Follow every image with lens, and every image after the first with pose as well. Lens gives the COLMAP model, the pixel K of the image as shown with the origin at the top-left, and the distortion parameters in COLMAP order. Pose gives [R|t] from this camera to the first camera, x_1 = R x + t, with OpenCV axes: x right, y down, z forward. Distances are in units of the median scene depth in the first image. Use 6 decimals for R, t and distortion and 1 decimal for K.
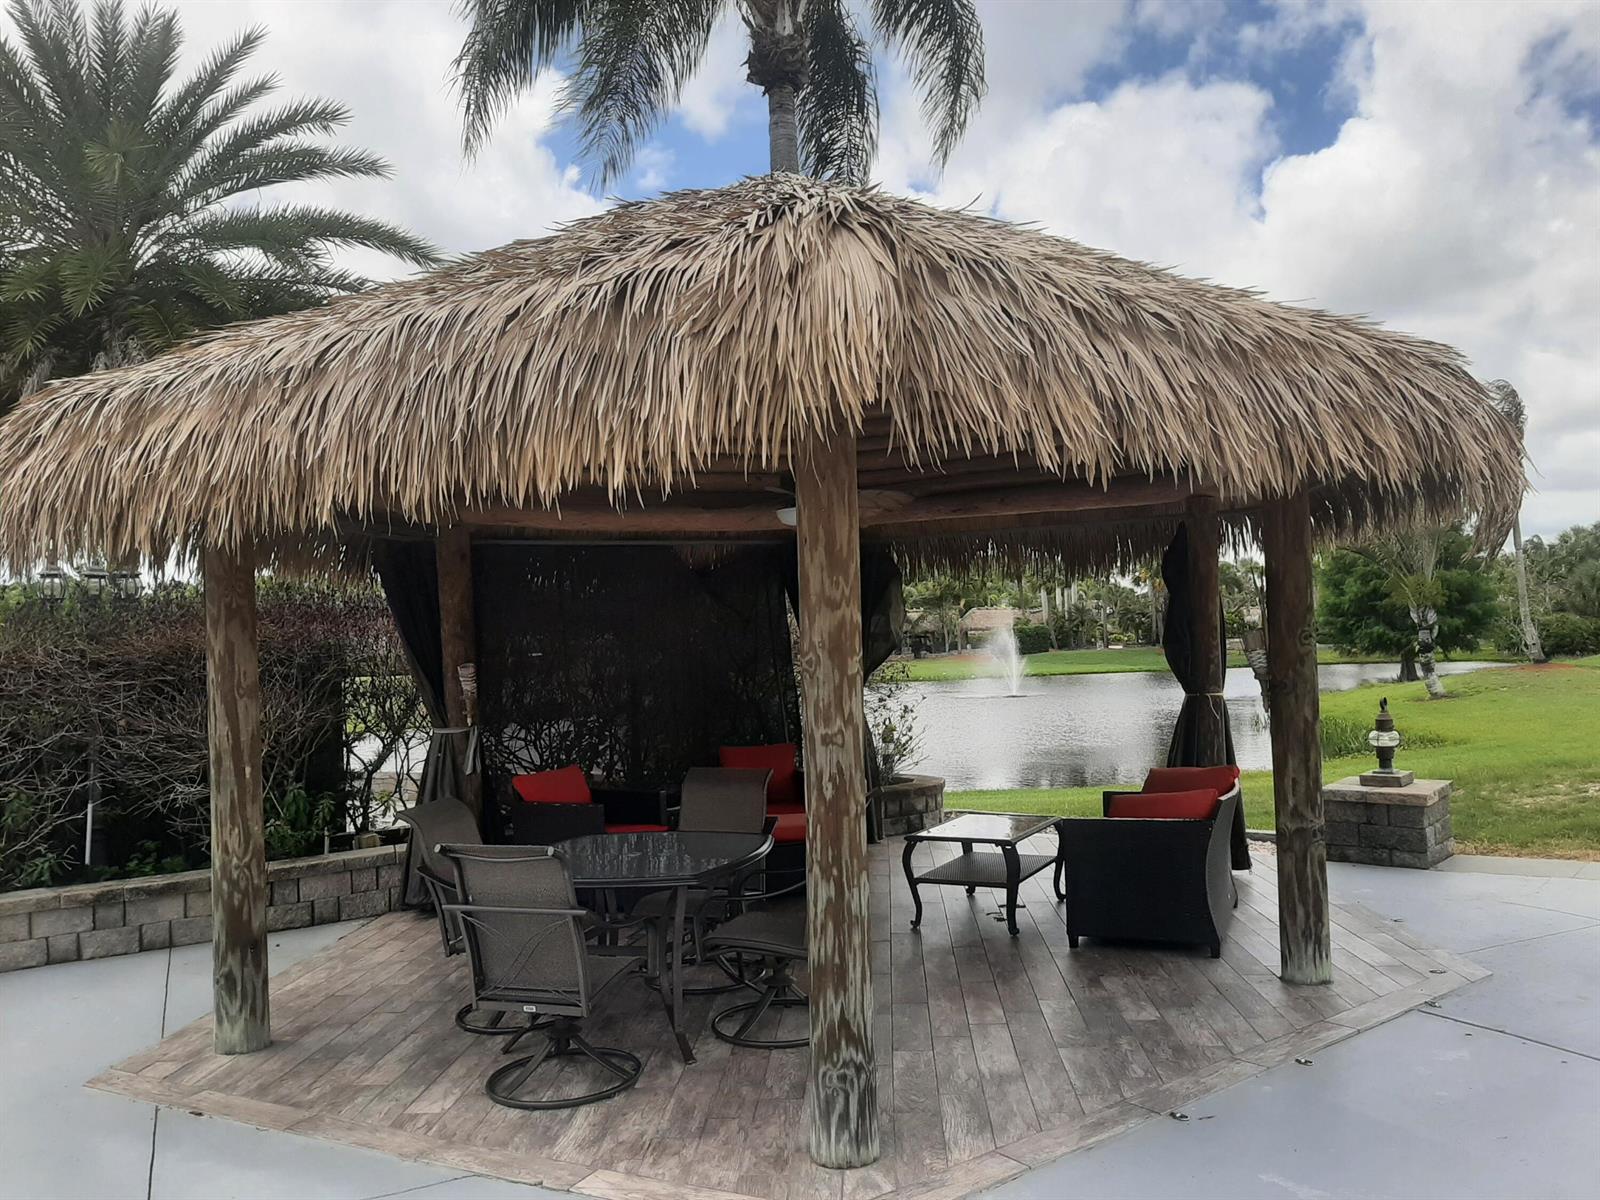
lens RADIAL K [[1245.5, 0, 795.2], [0, 1245.5, 601.5], [0, 0, 1]] dist [0.064674, -0.120862]
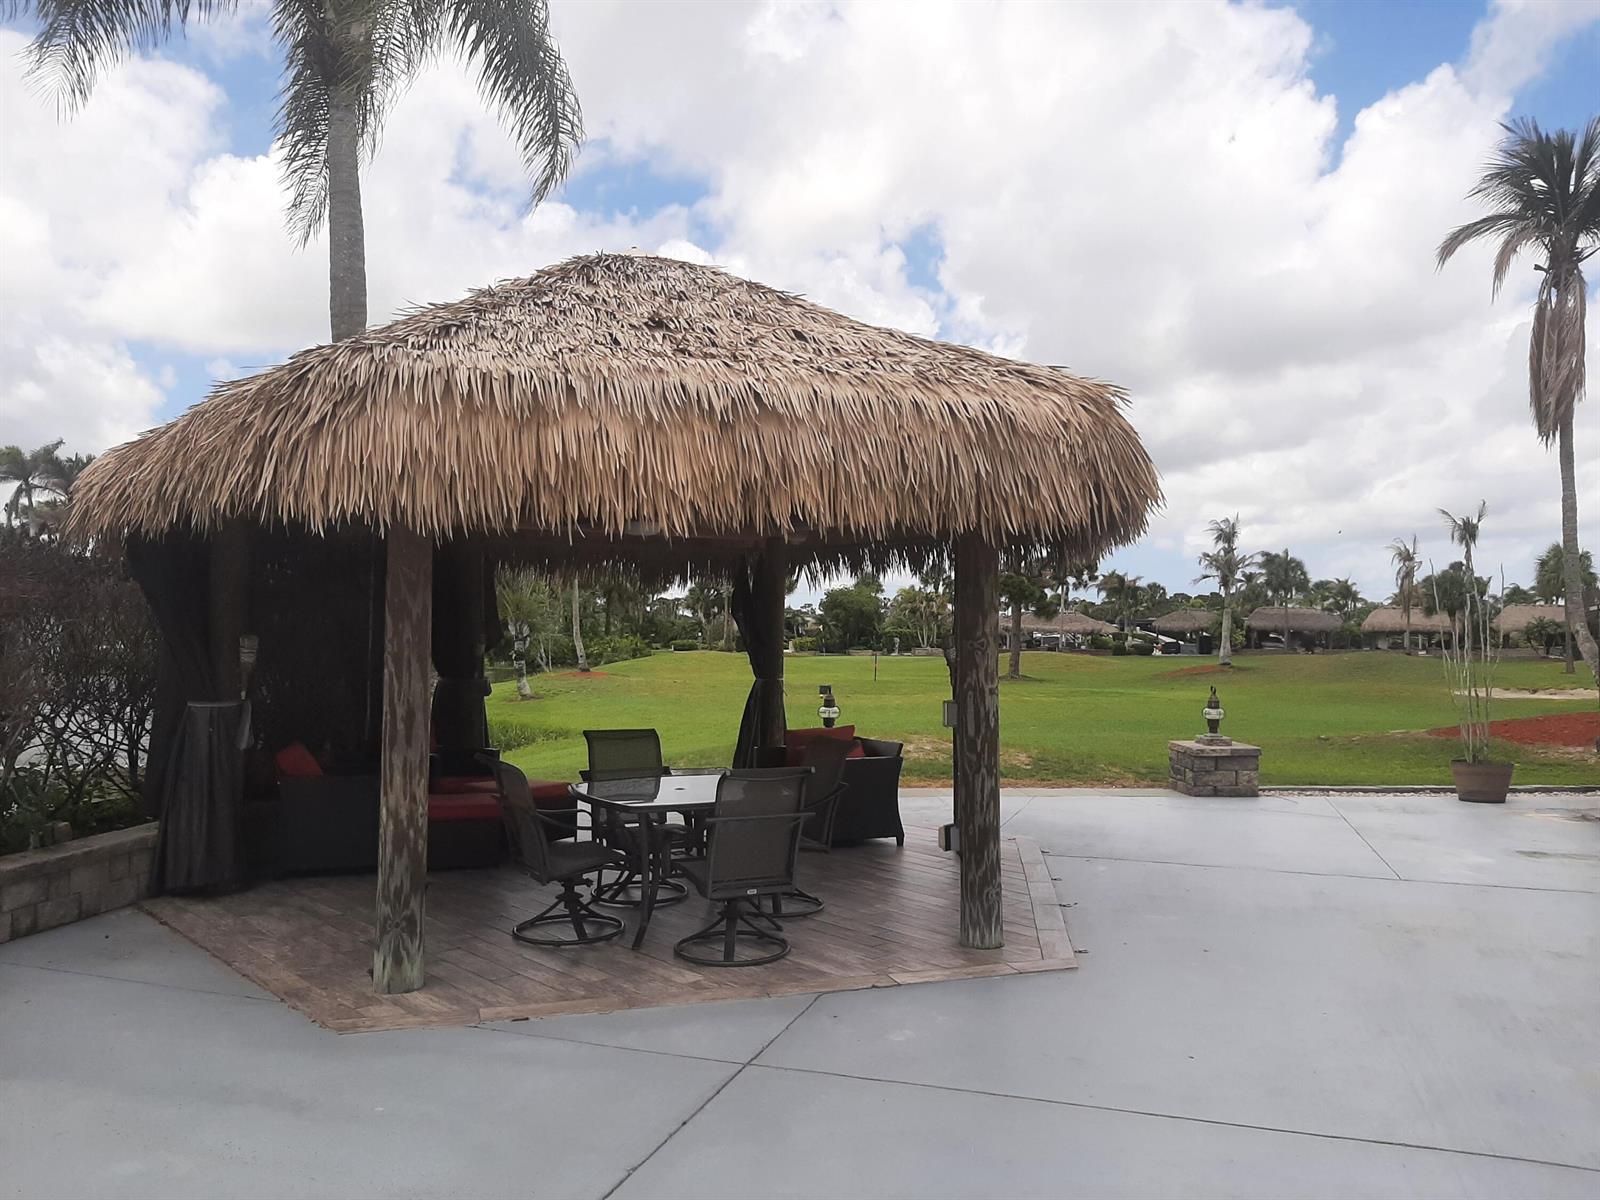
lens RADIAL K [[1225.2, 0, 790.9], [0, 1225.2, 597.5], [0, 0, 1]] dist [0.087789, -0.160155]
pose [[0.703864, 0.065148, 0.707341, -0.971784], [-0.058263, 0.997725, -0.033916, 0.042325], [-0.707941, -0.017340, 0.706059, 0.032080]]
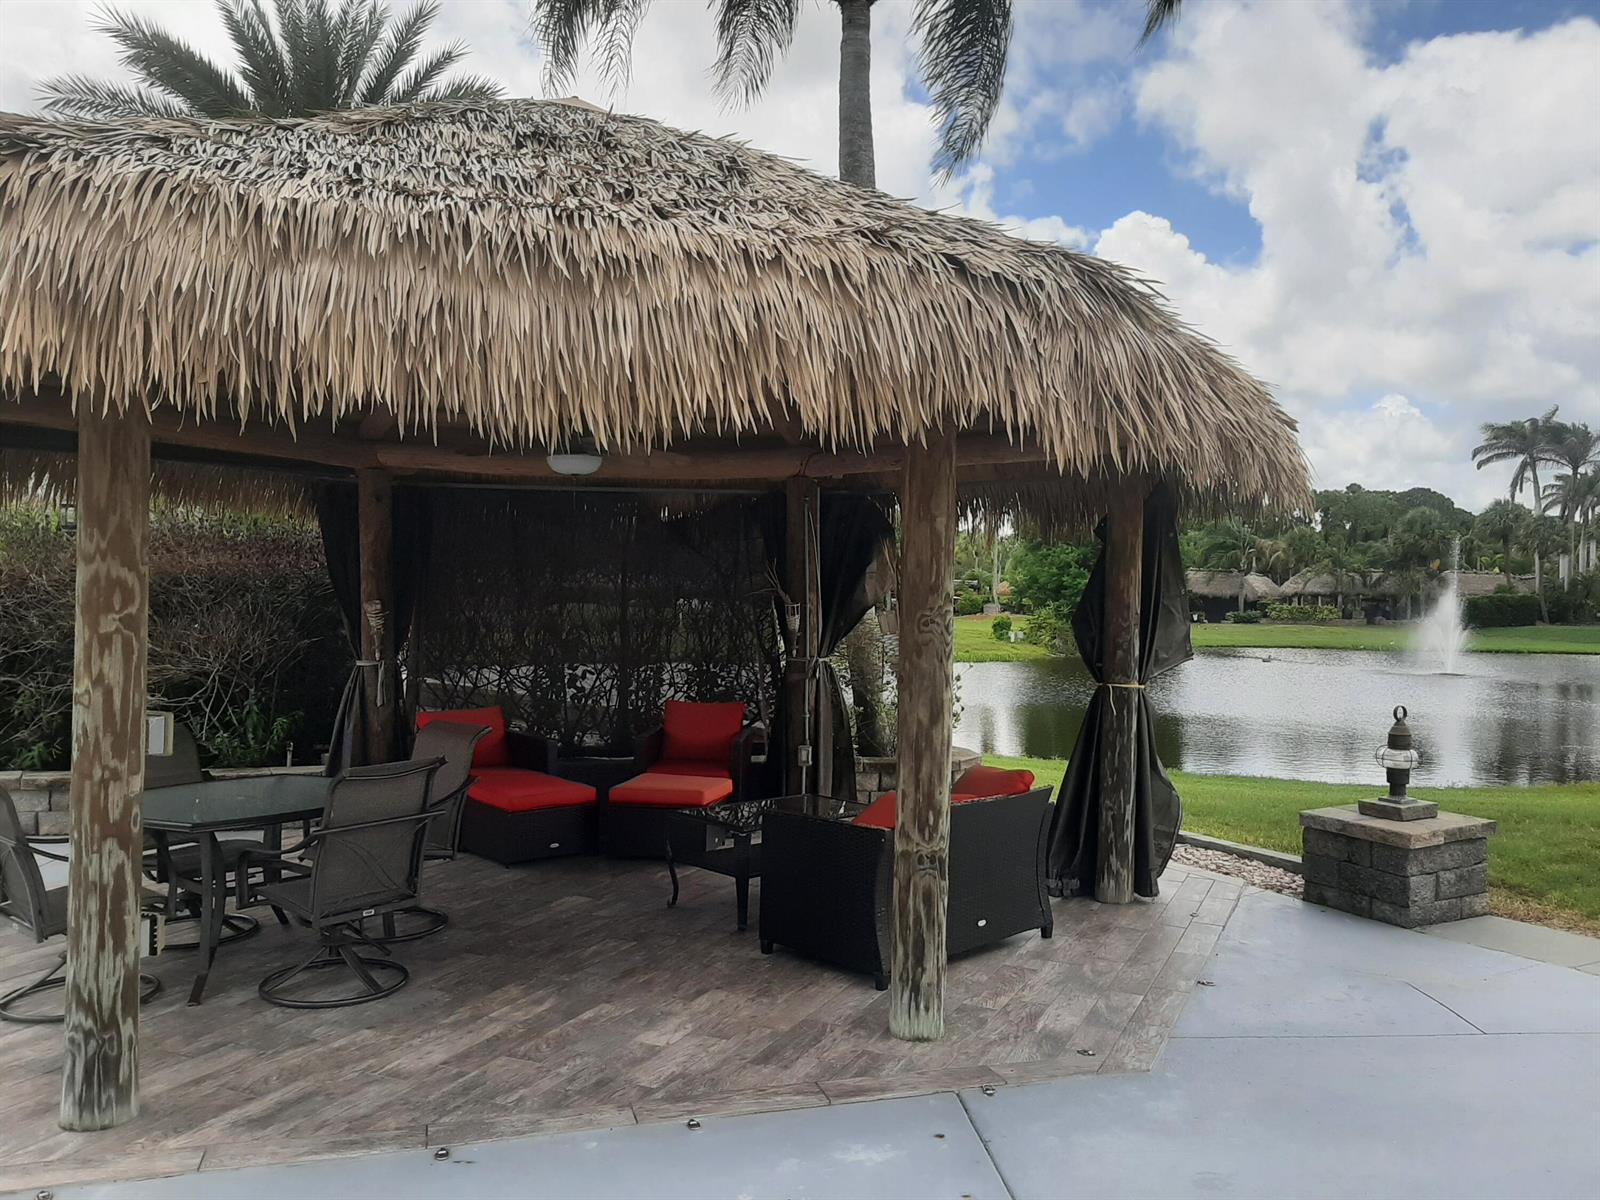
lens RADIAL K [[1245.5, 0, 795.2], [0, 1245.5, 601.5], [0, 0, 1]] dist [0.064674, -0.120862]
pose [[0.933208, 0.054357, -0.355202, 0.647568], [-0.038486, 0.997926, 0.051601, -0.025897], [0.357271, -0.034484, 0.933364, 0.216368]]
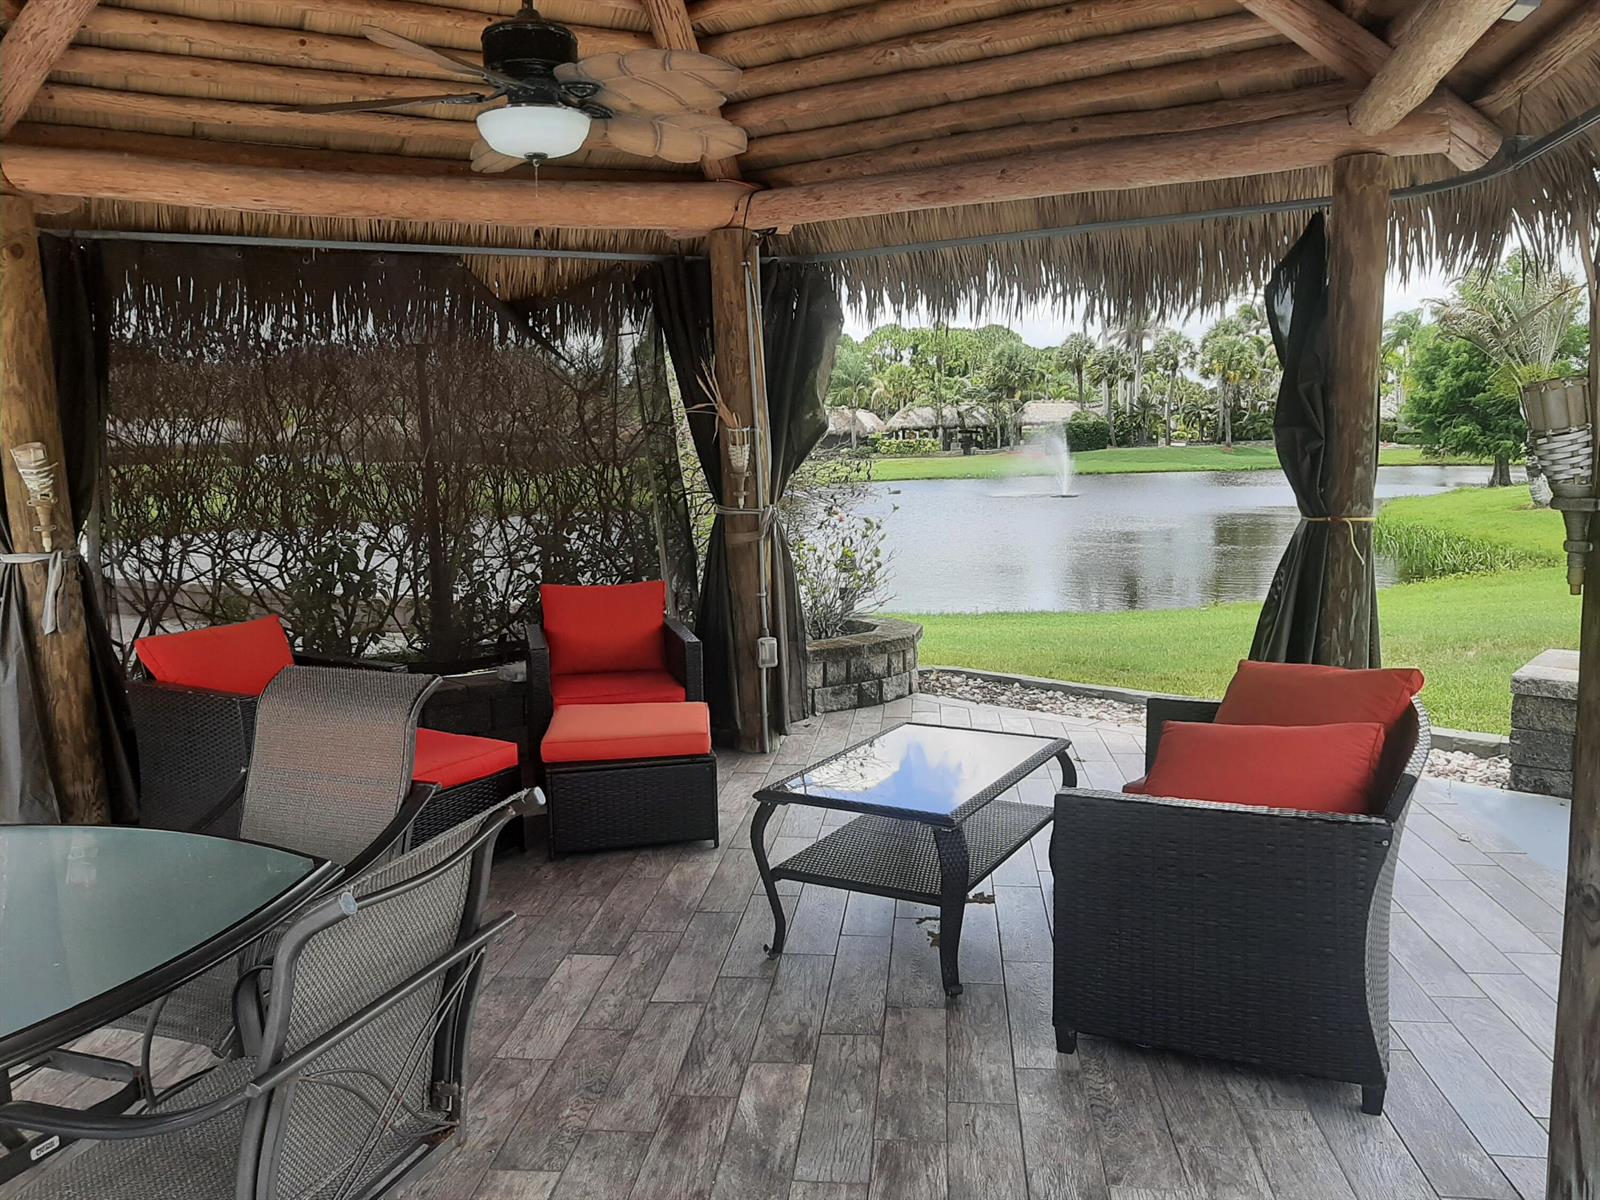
lens RADIAL K [[1249.3, 0, 805.7], [0, 1249.3, 597.0], [0, 0, 1]] dist [0.079285, -0.148524]
pose [[0.999261, 0.019760, -0.032967, 0.161001], [-0.014219, 0.986926, 0.160545, 0.032458], [0.035708, -0.159958, 0.986478, 0.650013]]
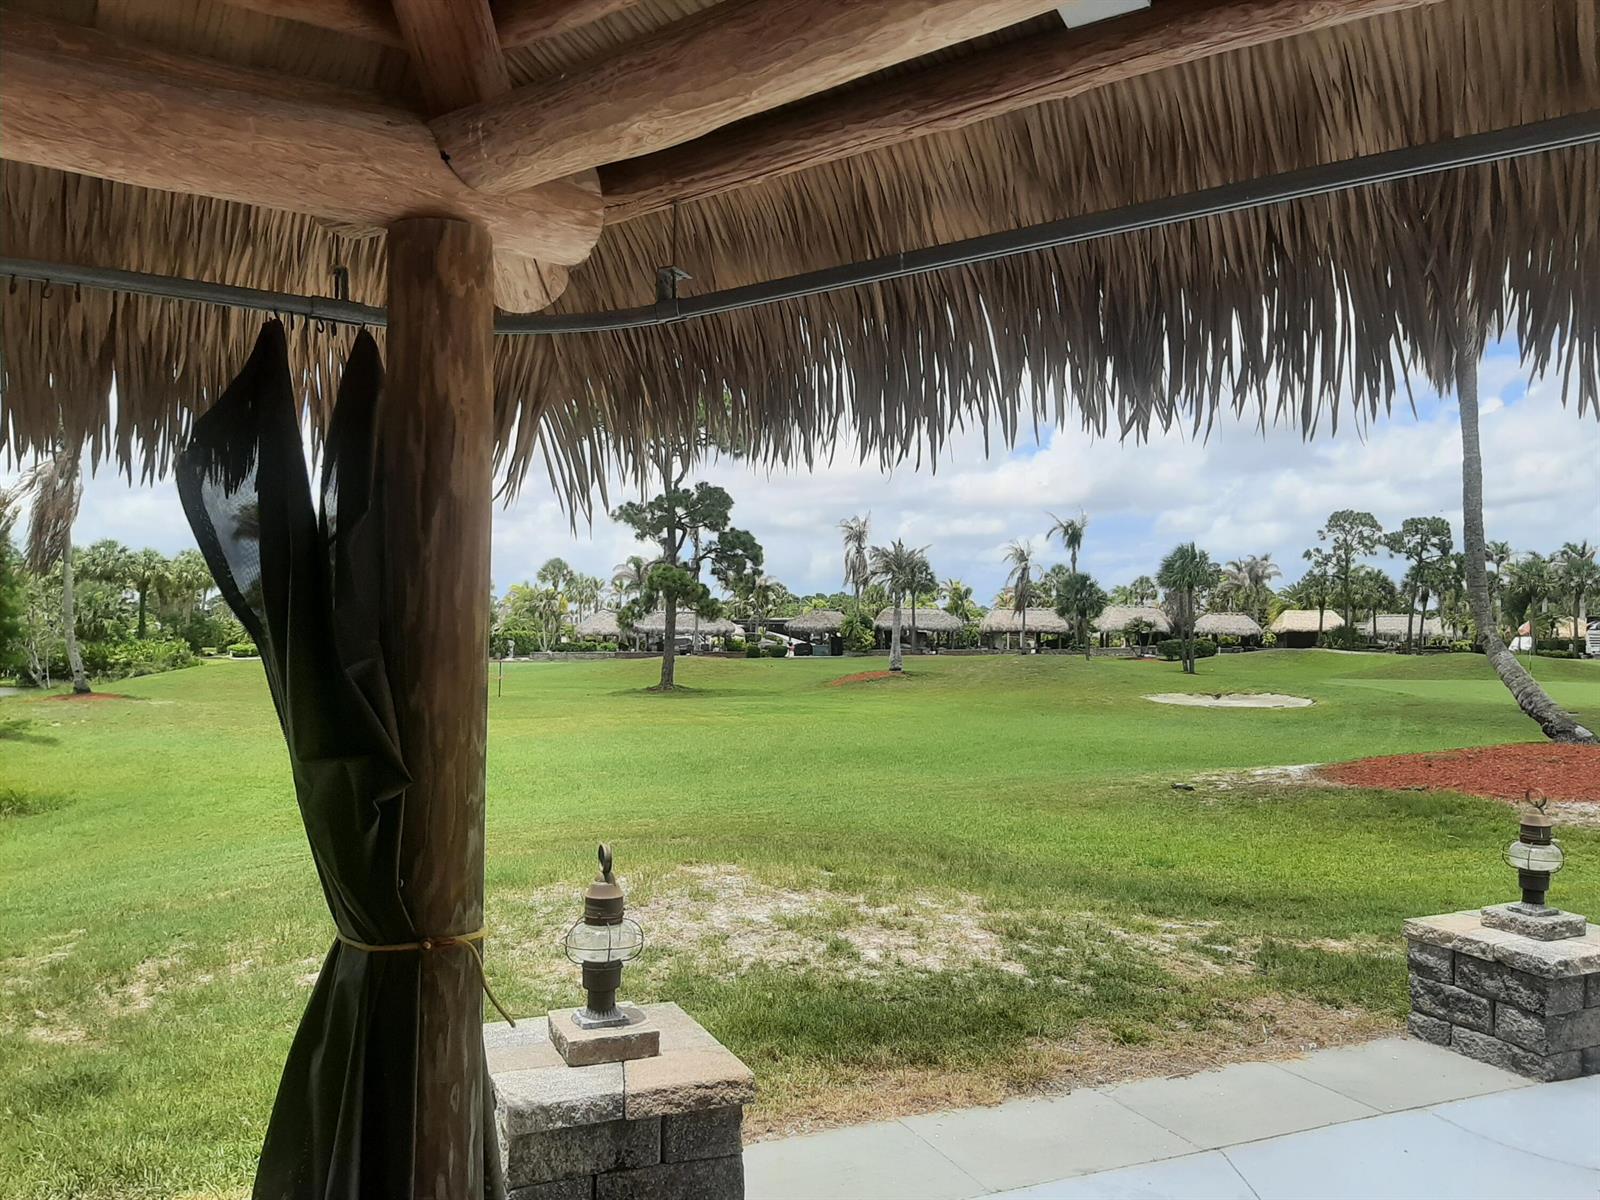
lens RADIAL K [[1257.5, 0, 798.9], [0, 1257.5, 620.0], [0, 0, 1]] dist [0.053571, -0.106192]
pose [[0.445100, 0.052540, 0.893938, 0.170052], [-0.051098, 0.998141, -0.033223, 0.014792], [-0.894022, -0.030891, 0.446957, 1.236663]]
